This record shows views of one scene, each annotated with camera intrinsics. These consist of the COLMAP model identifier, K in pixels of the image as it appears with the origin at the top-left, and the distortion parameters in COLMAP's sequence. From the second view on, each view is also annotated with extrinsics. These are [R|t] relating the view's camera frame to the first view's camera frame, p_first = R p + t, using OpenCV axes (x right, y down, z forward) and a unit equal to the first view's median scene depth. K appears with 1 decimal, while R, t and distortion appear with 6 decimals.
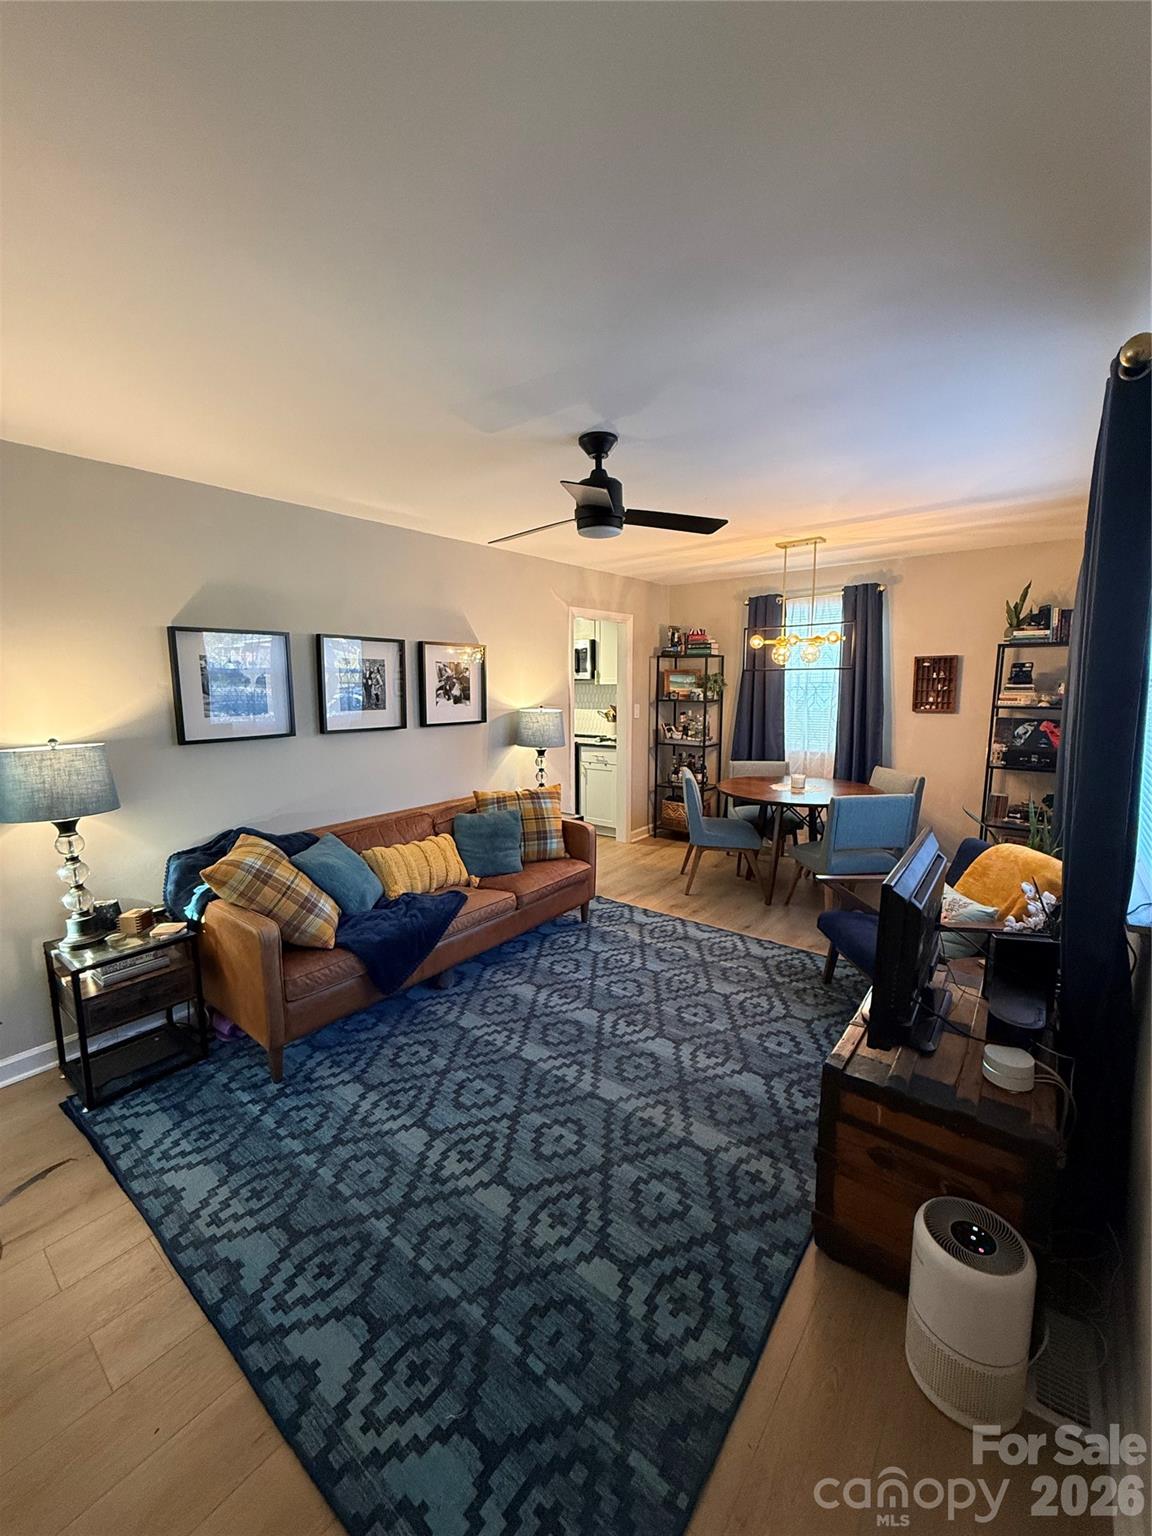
lens RADIAL K [[609.0, 0, 576.2], [0, 609.0, 757.3], [0, 0, 1]] dist [-0.003336, -0.000612]
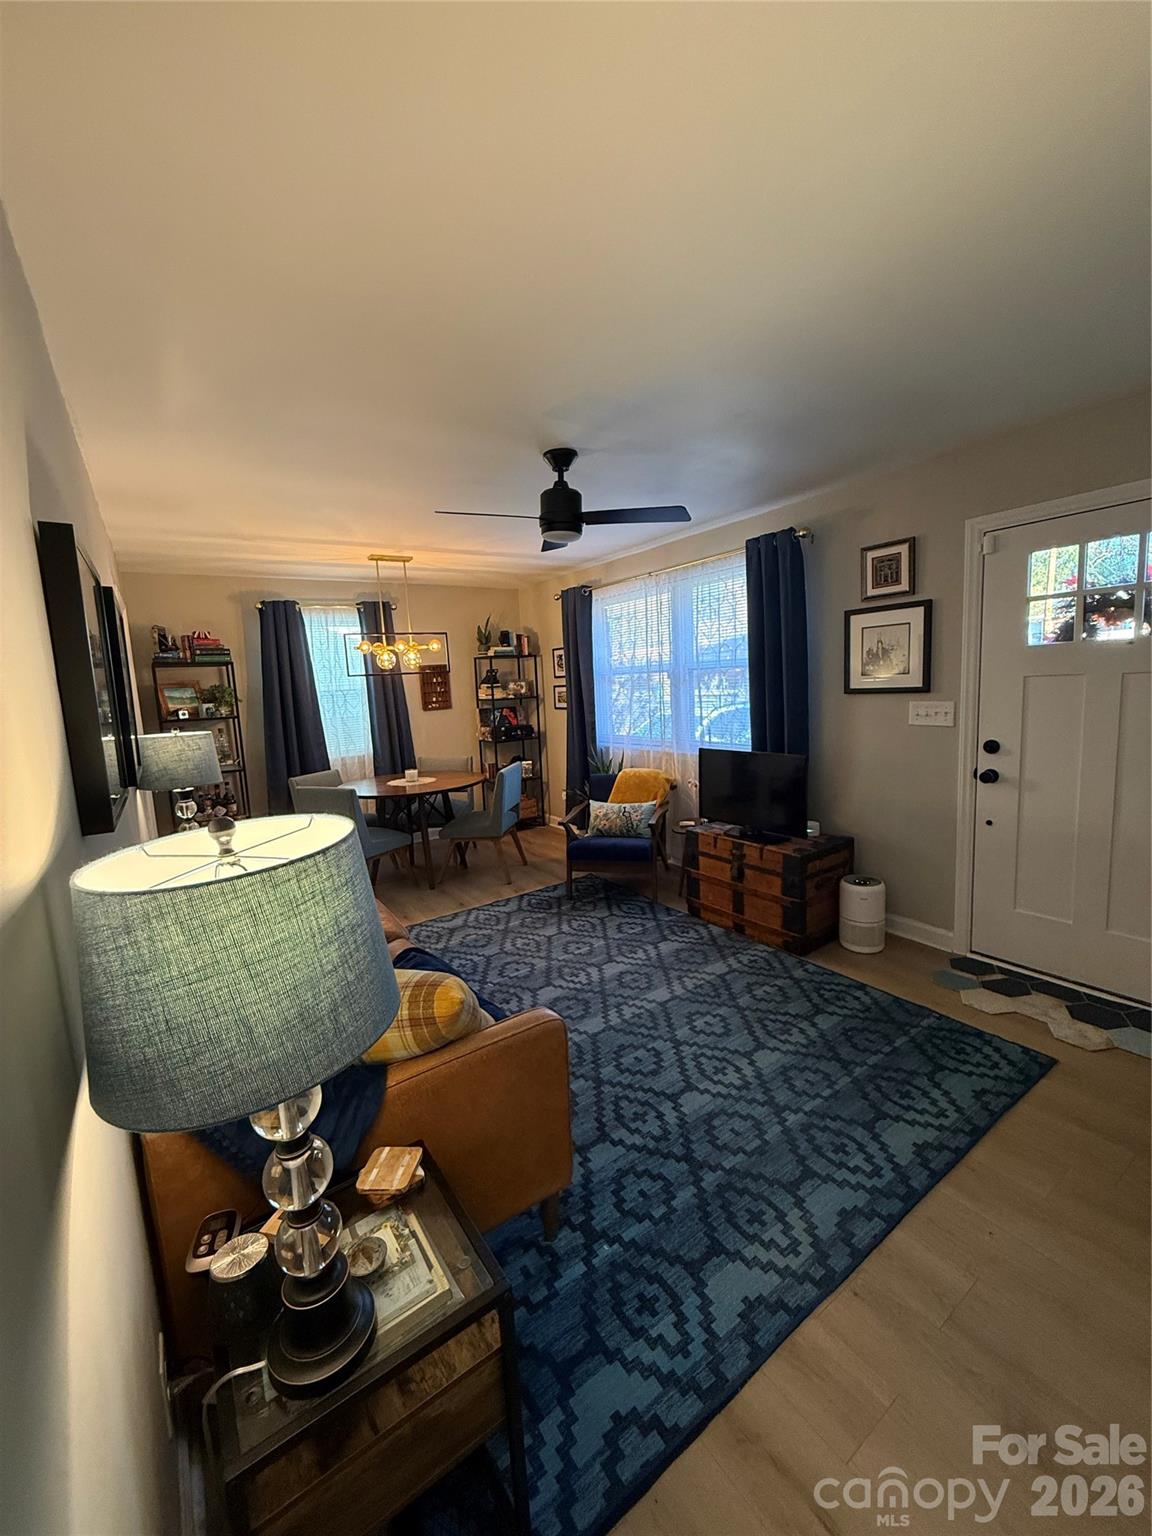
lens RADIAL K [[609.0, 0, 578.3], [0, 609.0, 759.7], [0, 0, 1]] dist [-0.003336, -0.000612]
pose [[0.293549, -0.131981, 0.946789, -1.073010], [0.169987, 0.981846, 0.084164, -0.055491], [-0.940709, 0.136235, 0.310655, 0.684690]]
